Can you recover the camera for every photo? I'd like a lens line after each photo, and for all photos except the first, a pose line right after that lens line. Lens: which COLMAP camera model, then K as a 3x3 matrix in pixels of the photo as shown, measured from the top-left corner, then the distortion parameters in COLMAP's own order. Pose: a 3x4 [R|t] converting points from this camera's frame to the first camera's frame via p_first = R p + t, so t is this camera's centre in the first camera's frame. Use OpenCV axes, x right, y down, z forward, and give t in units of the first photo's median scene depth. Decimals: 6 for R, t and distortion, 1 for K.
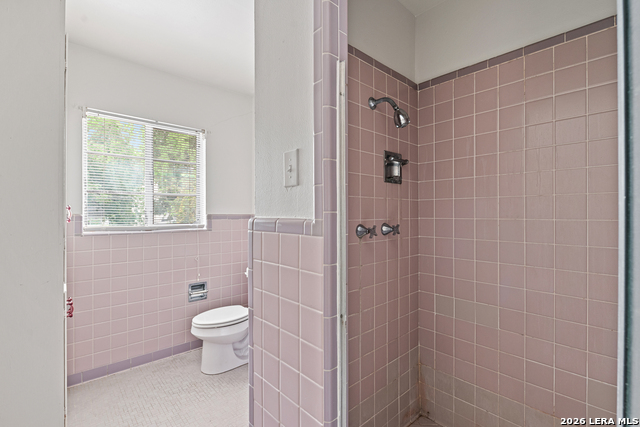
lens RADIAL K [[291.3, 0, 322.7], [0, 291.3, 215.0], [0, 0, 1]] dist [-0.000293, 0.000023]
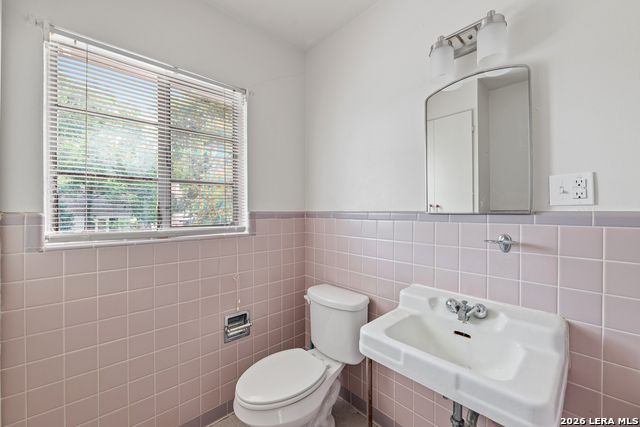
lens RADIAL K [[259.3, 0, 318.5], [0, 259.3, 212.0], [0, 0, 1]] dist [0.008061, -0.000795]
pose [[0.999656, -0.003375, -0.026022, -0.225507], [0.003356, 0.999994, -0.000780, -0.000762], [0.026025, 0.000692, 0.999661, 0.407430]]
